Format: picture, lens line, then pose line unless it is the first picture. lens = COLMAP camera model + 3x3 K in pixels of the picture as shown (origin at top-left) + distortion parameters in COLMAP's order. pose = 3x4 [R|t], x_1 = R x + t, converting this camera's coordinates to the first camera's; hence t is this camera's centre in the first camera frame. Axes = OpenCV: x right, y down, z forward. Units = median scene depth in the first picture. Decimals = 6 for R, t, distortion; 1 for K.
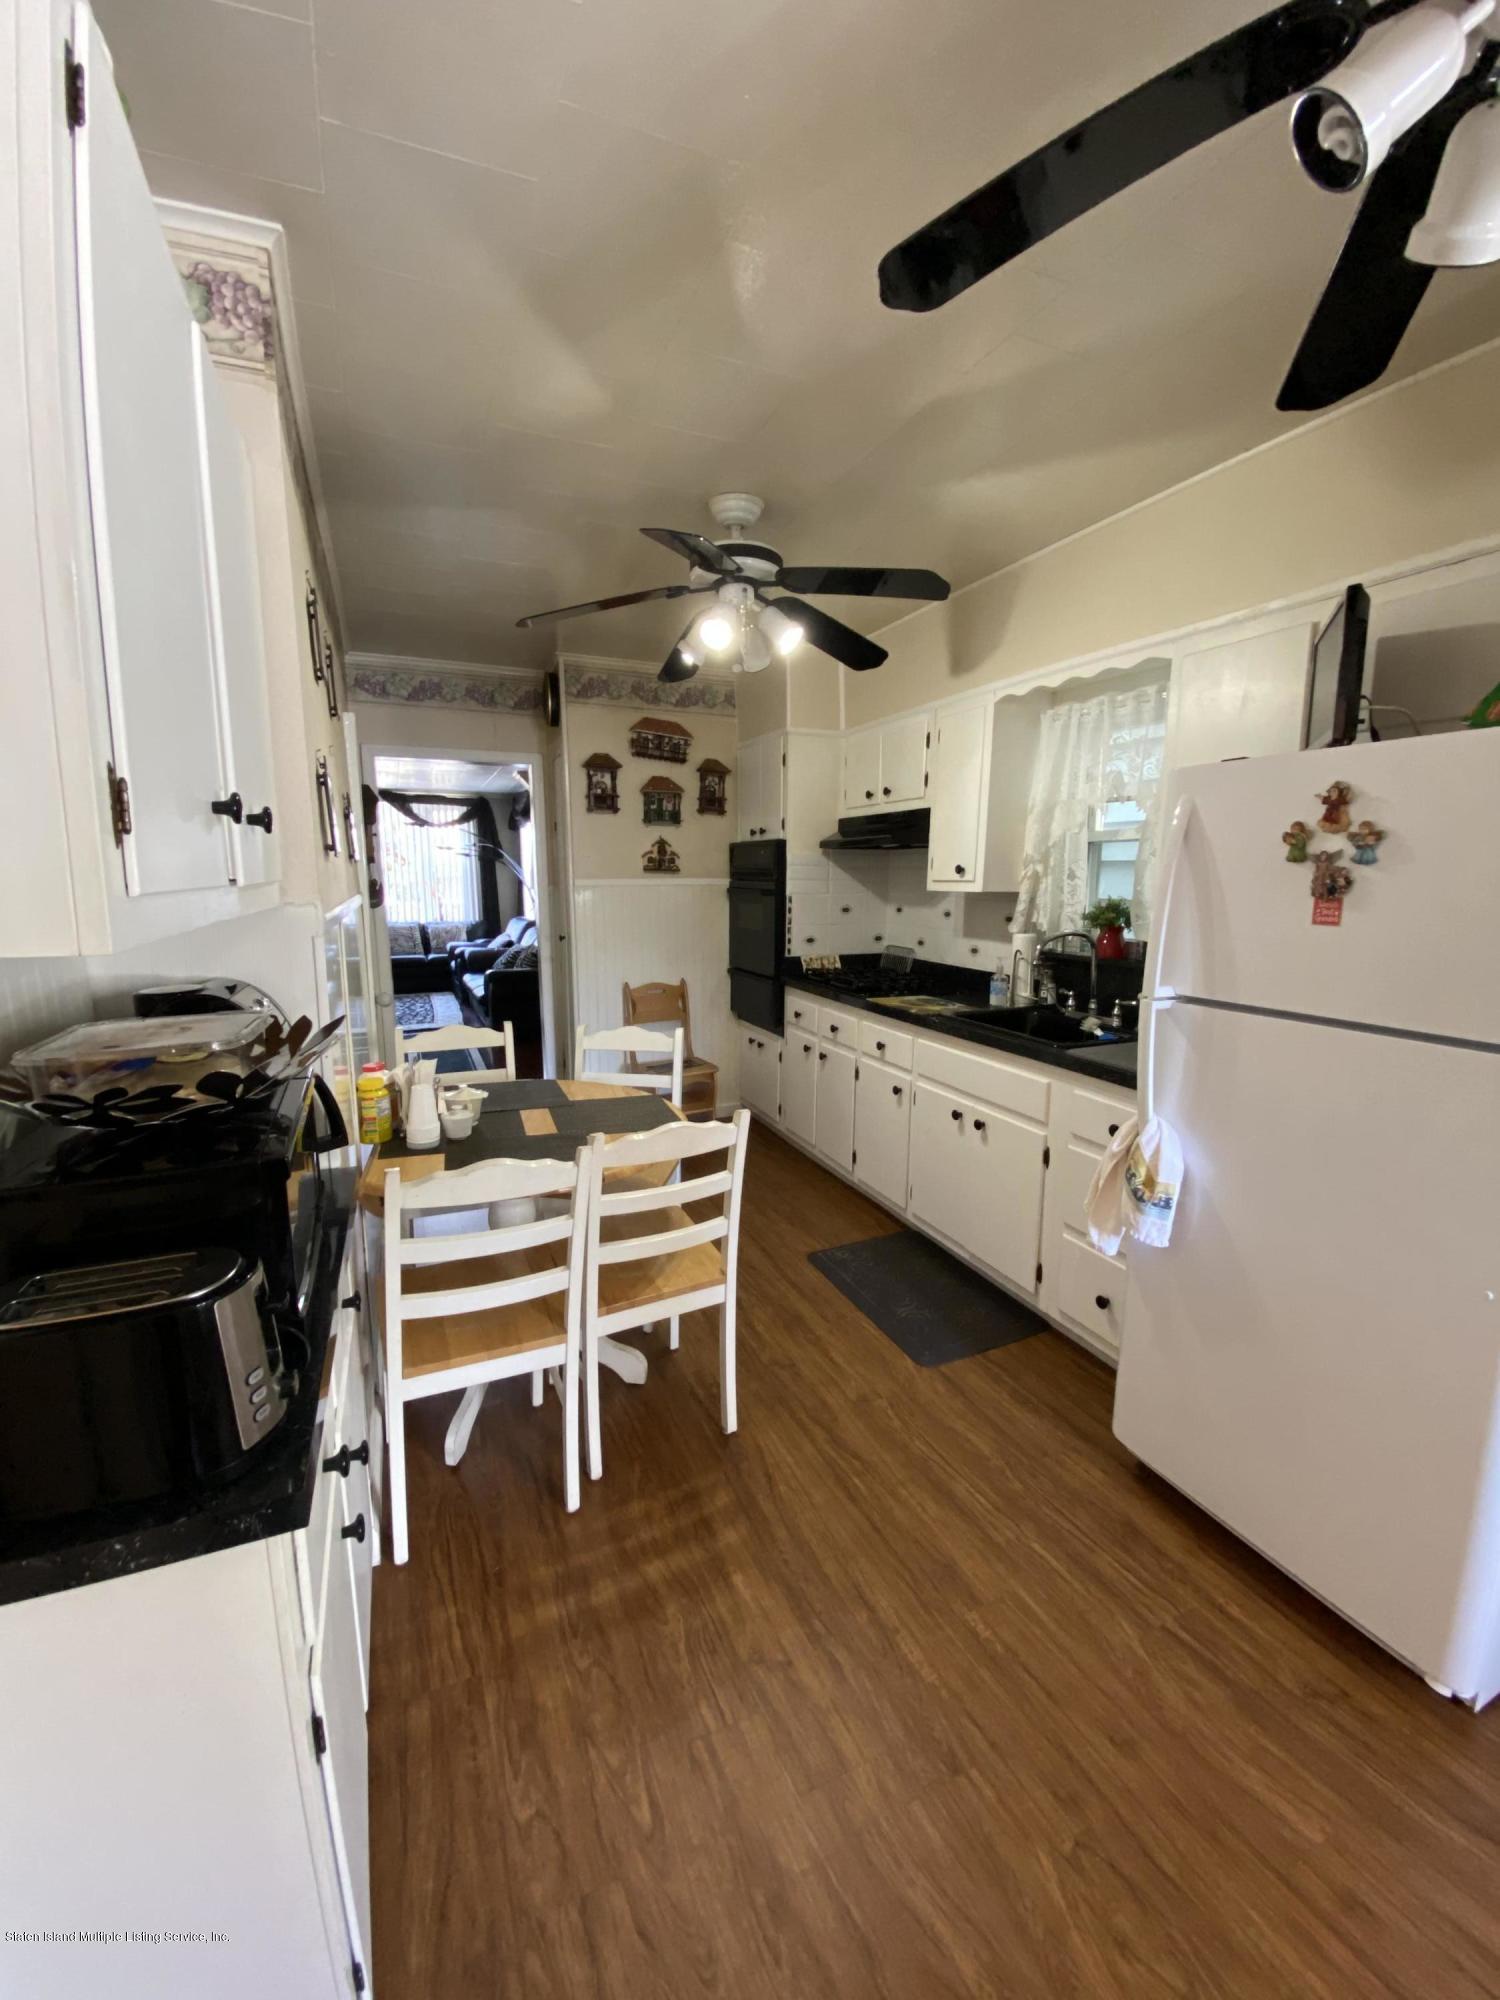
lens RADIAL K [[816.3, 0, 746.1], [0, 816.3, 998.8], [0, 0, 1]] dist [-0.003051, -0.000427]
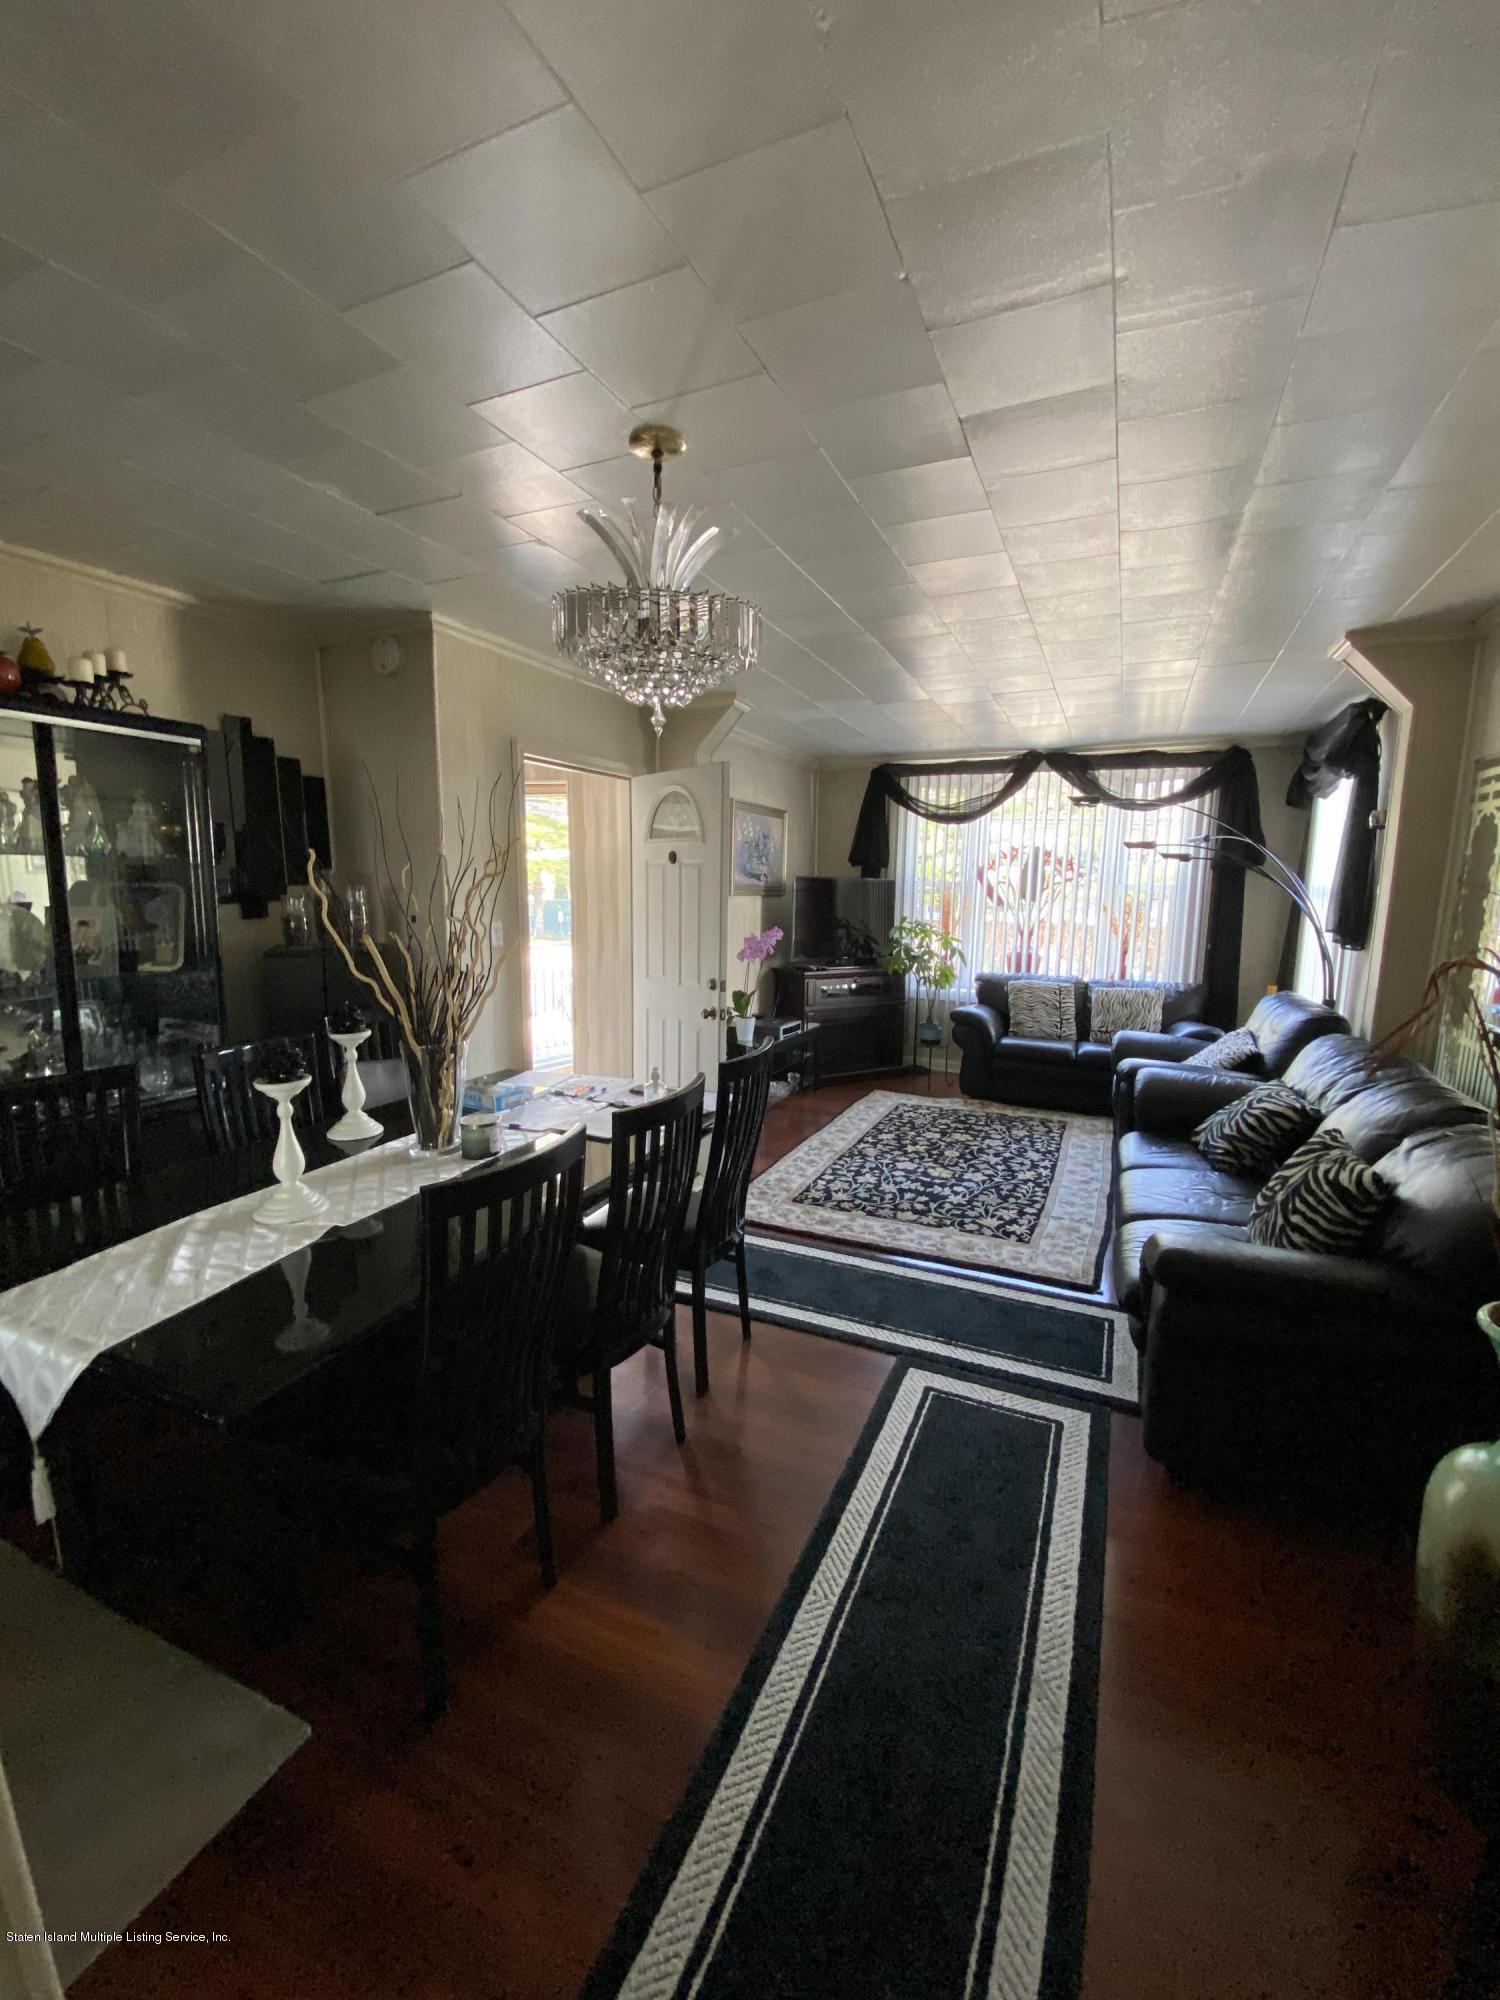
lens RADIAL K [[816.3, 0, 751.4], [0, 816.3, 999.3], [0, 0, 1]] dist [-0.003051, -0.000427]
pose [[0.662193, 0.112889, -0.740781, -0.136008], [-0.123303, 0.991527, 0.040879, -0.076913], [0.739119, 0.064270, 0.670502, 0.468057]]
